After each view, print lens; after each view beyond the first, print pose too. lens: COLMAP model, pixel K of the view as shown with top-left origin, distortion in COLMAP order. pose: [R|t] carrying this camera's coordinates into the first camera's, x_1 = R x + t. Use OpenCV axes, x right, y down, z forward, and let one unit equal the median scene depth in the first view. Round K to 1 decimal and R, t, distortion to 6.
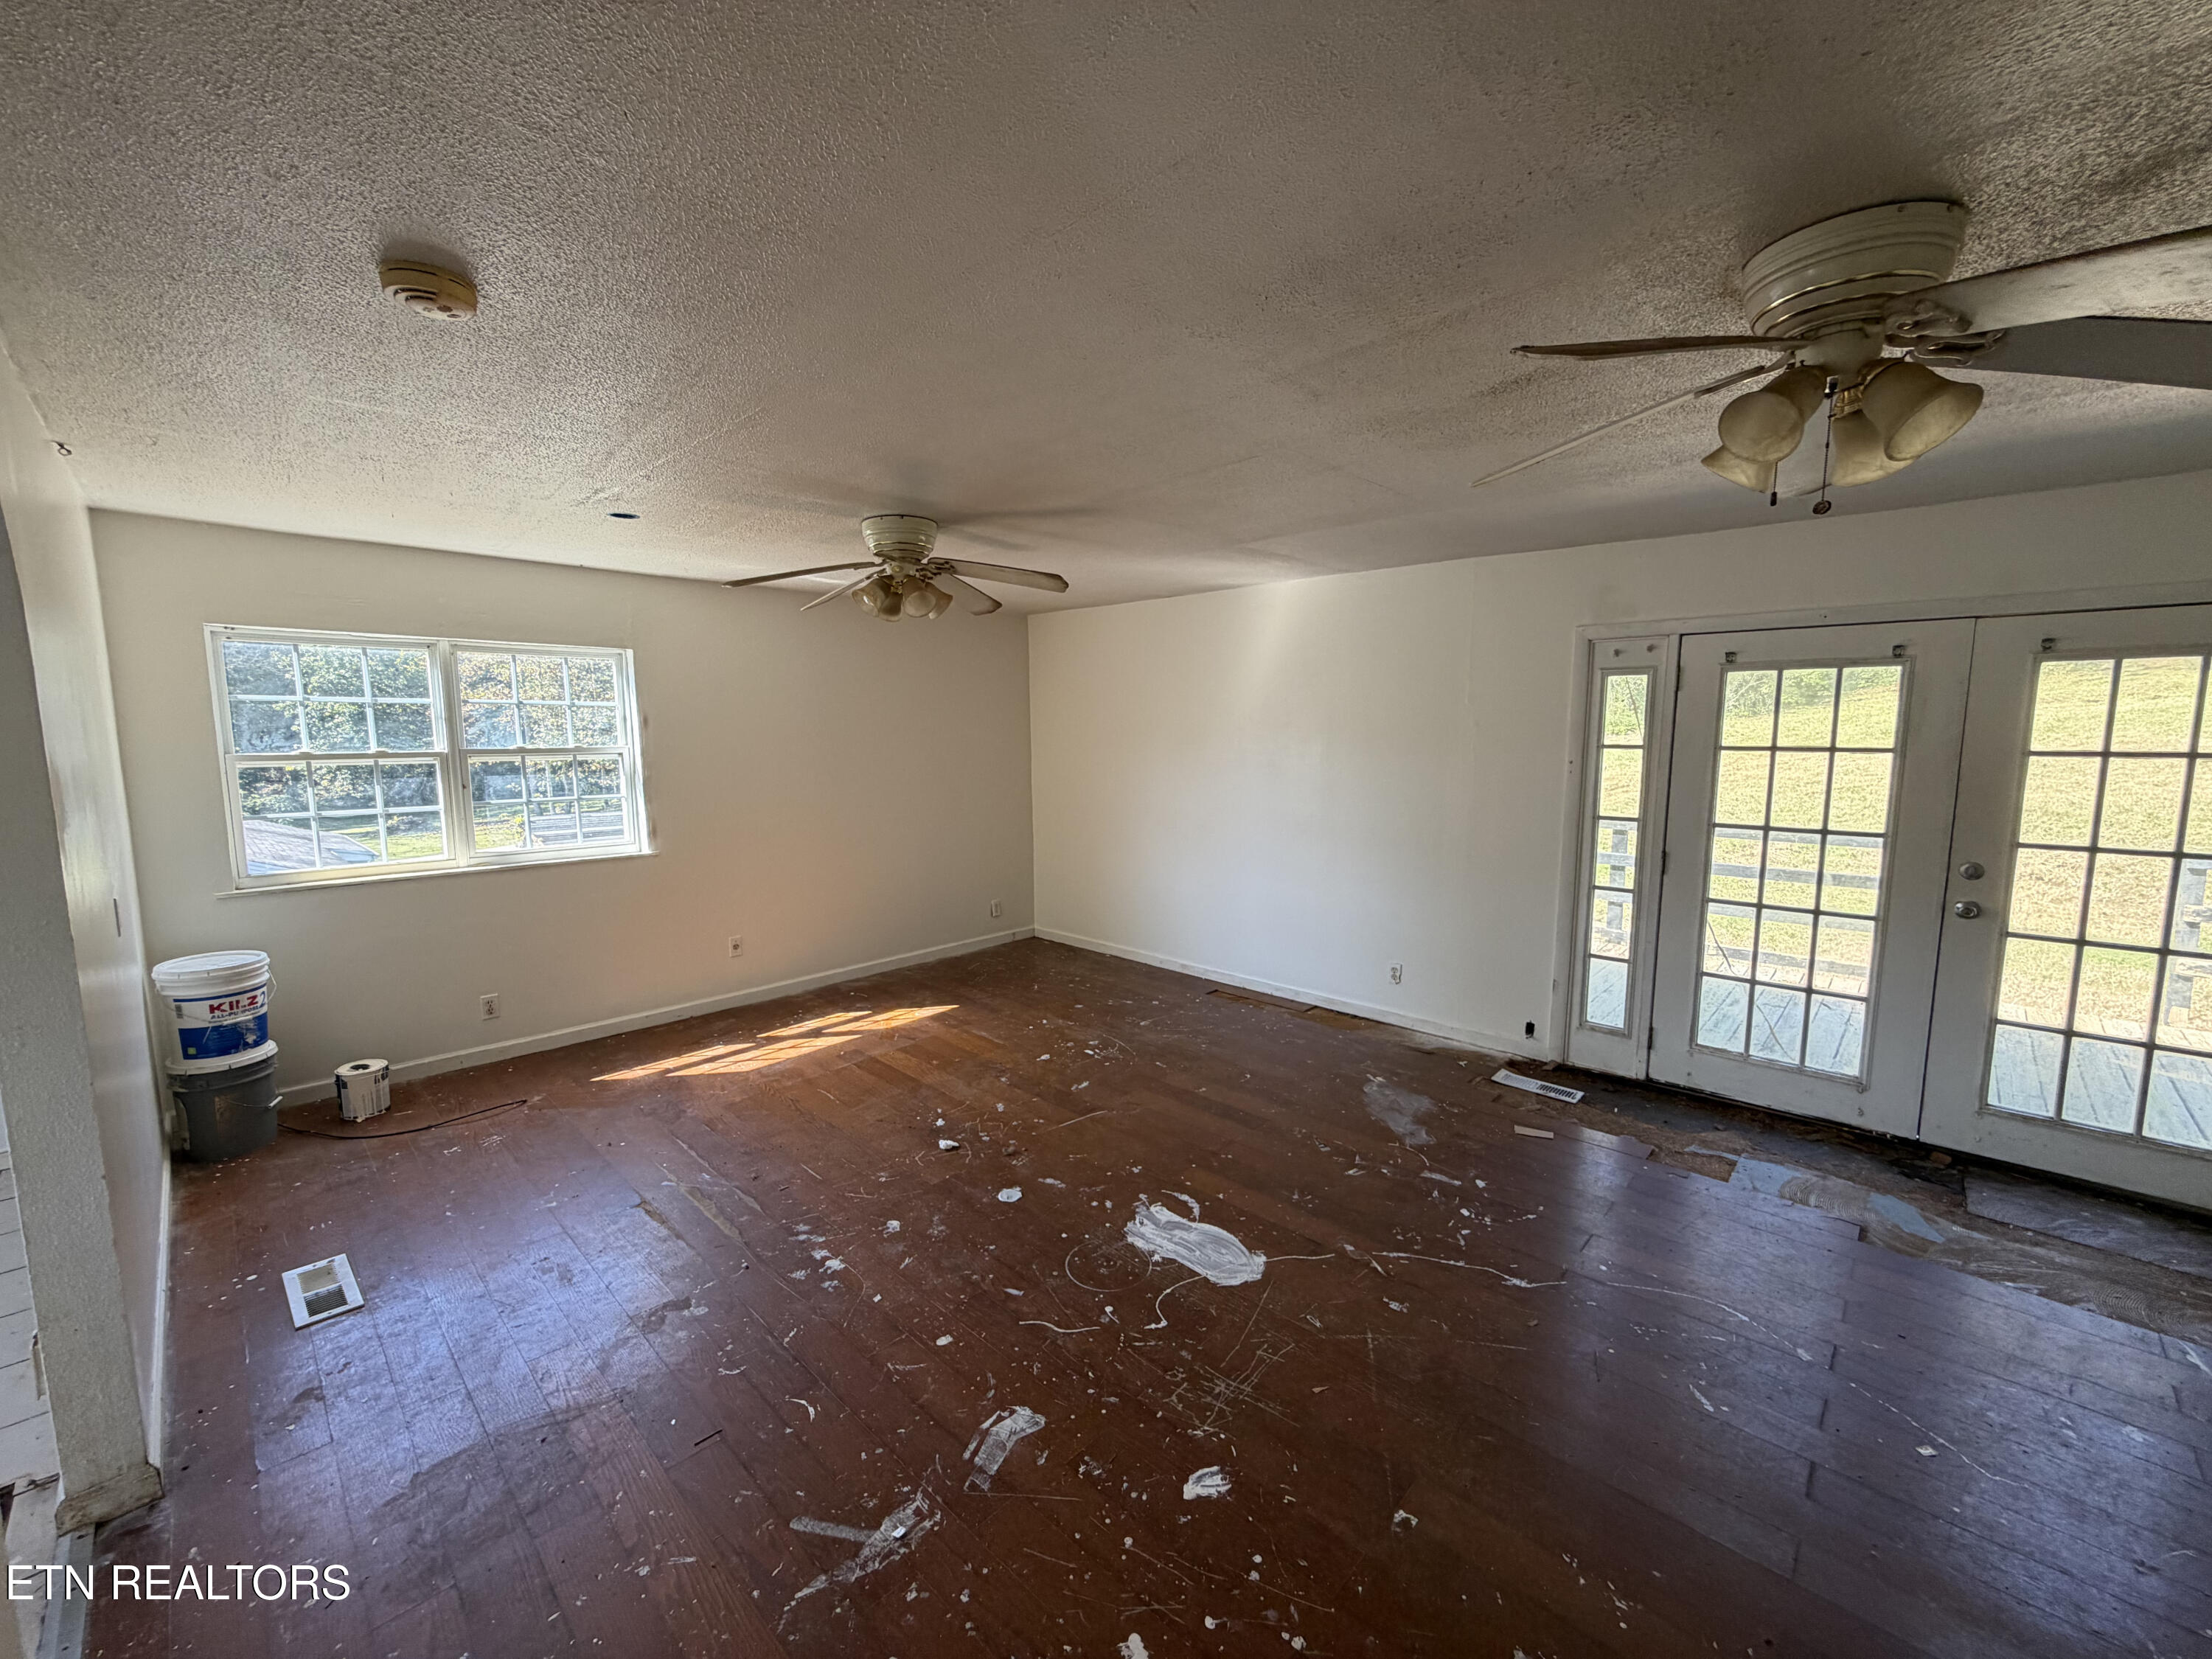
lens RADIAL K [[876.0, 0, 1099.6], [0, 876.0, 825.6], [0, 0, 1]] dist [-0.000184, -0.000399]
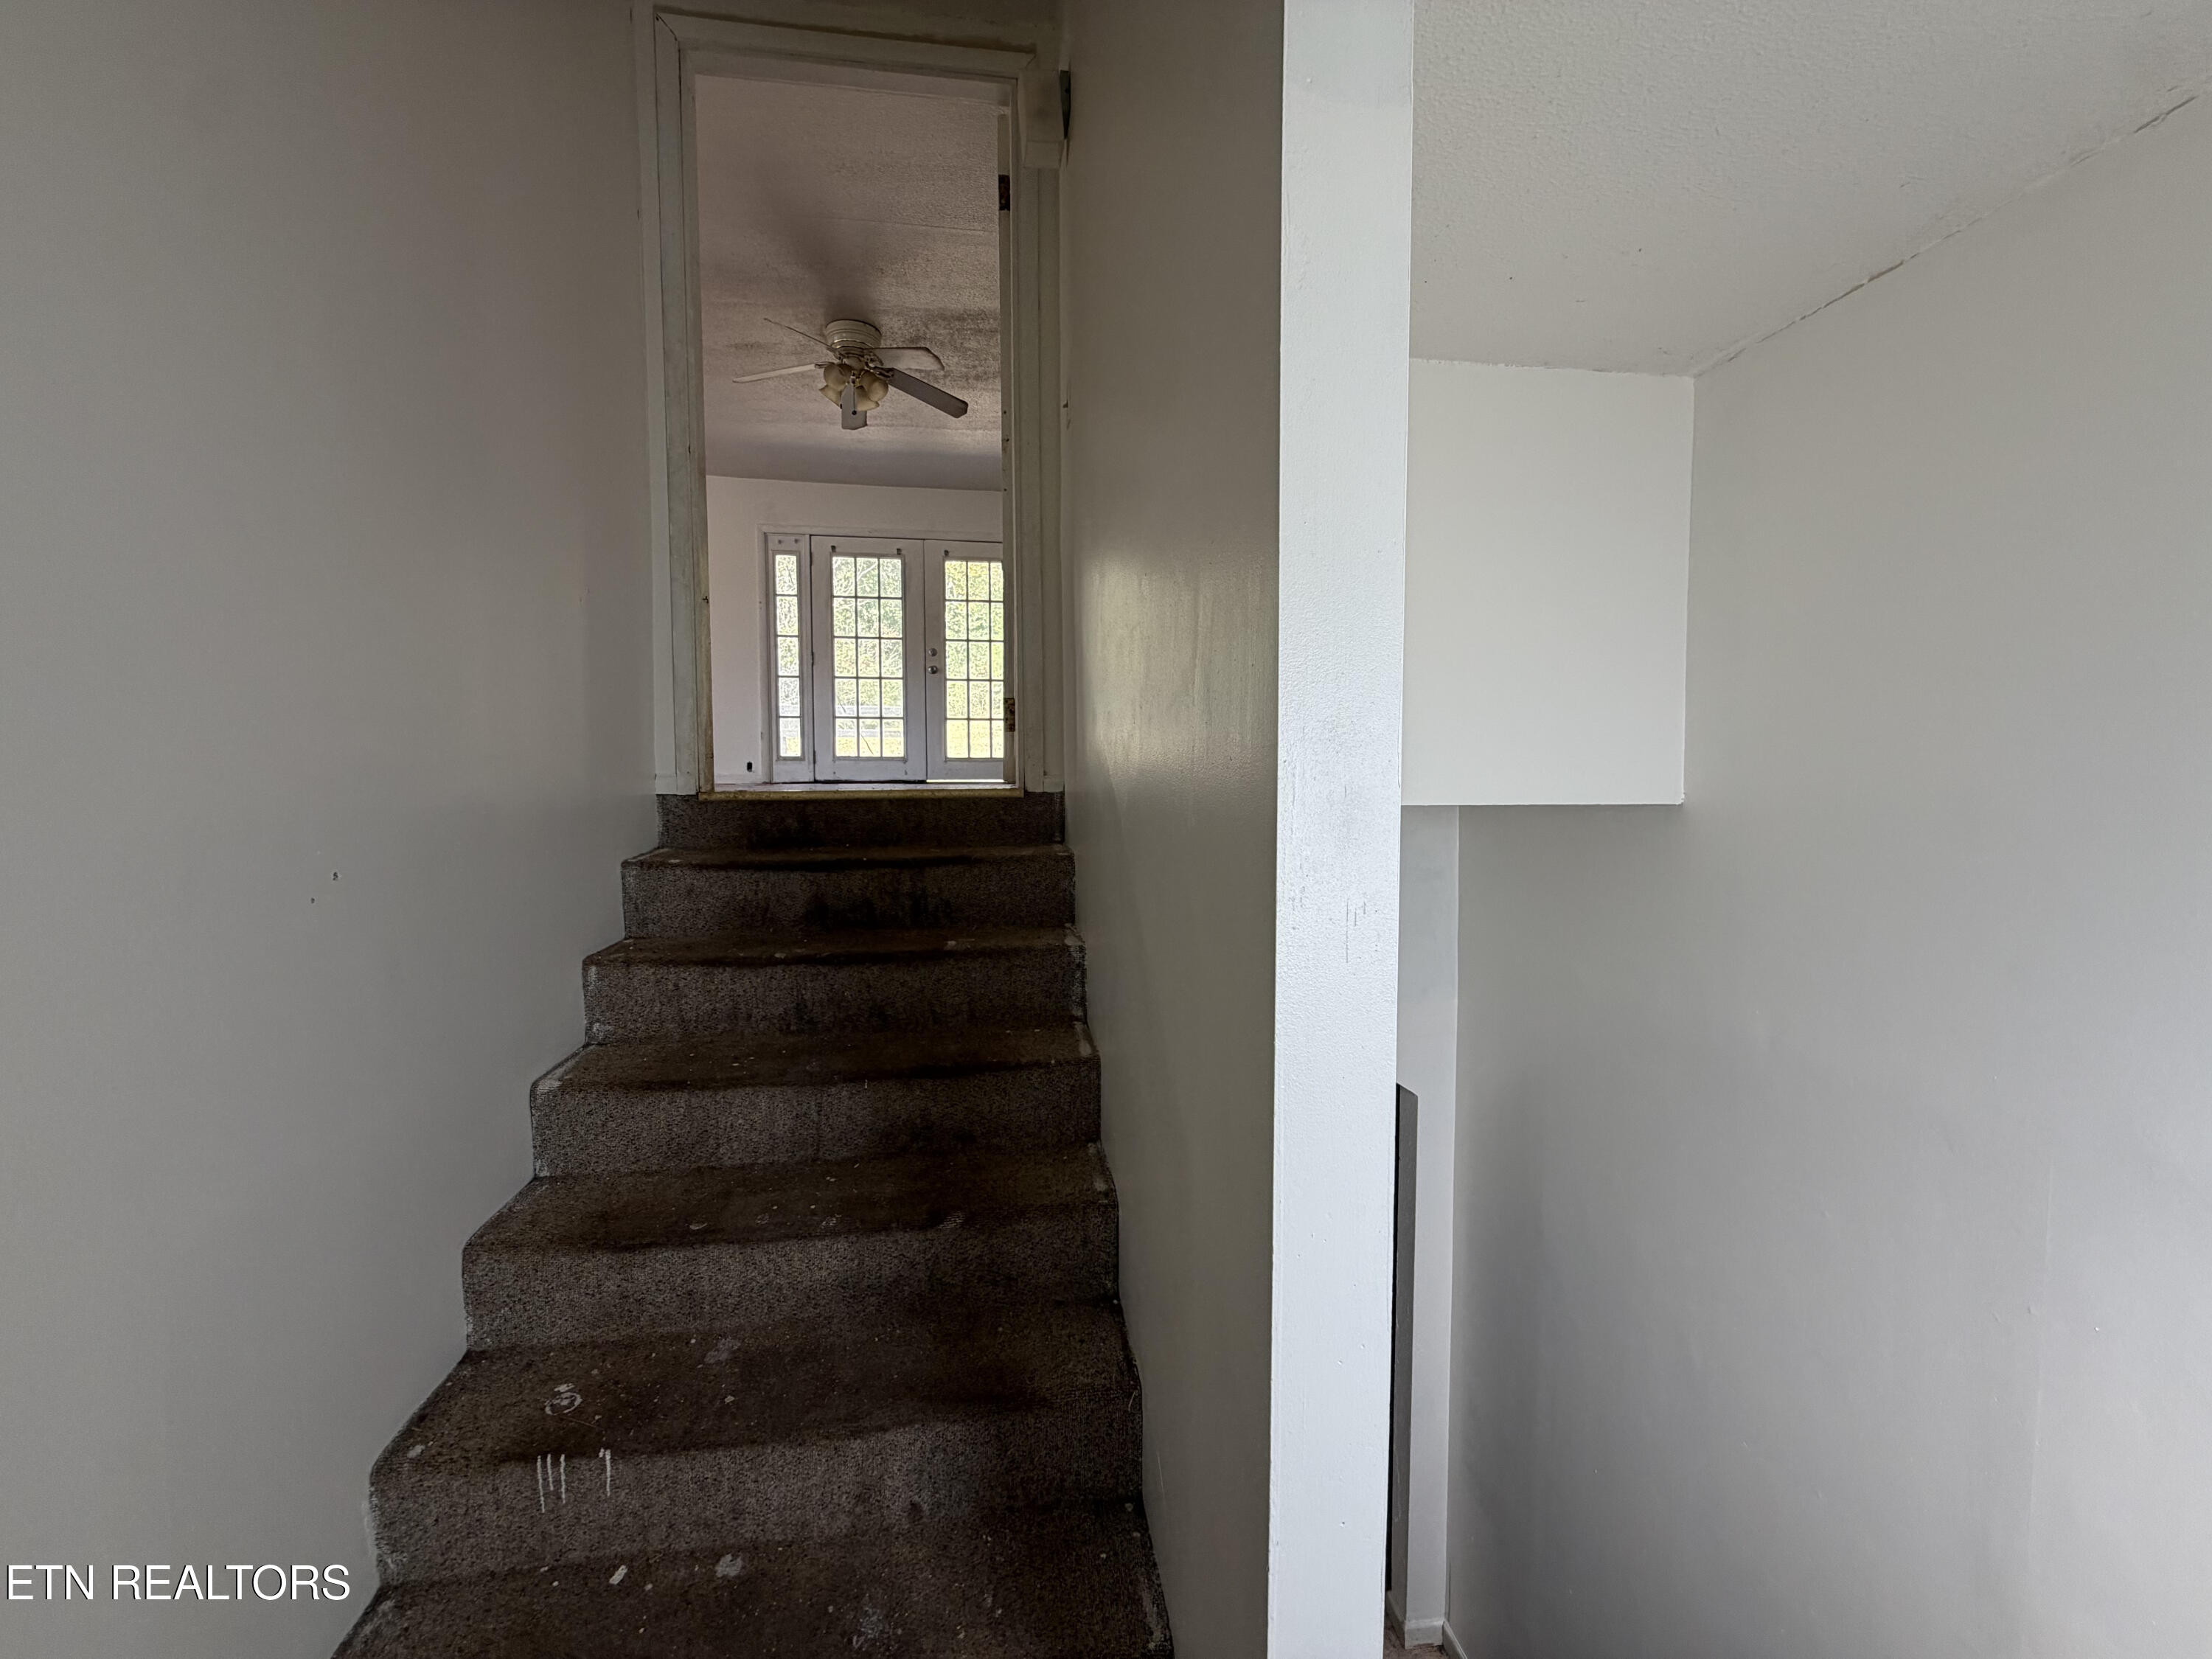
lens RADIAL K [[876.0, 0, 1099.6], [0, 876.0, 825.6], [0, 0, 1]] dist [-0.000184, -0.000399]
pose [[0.613329, -0.040367, 0.788795, -0.442623], [0.094029, 0.995322, -0.022176, 0.477901], [-0.784210, 0.087771, 0.614256, -0.561317]]
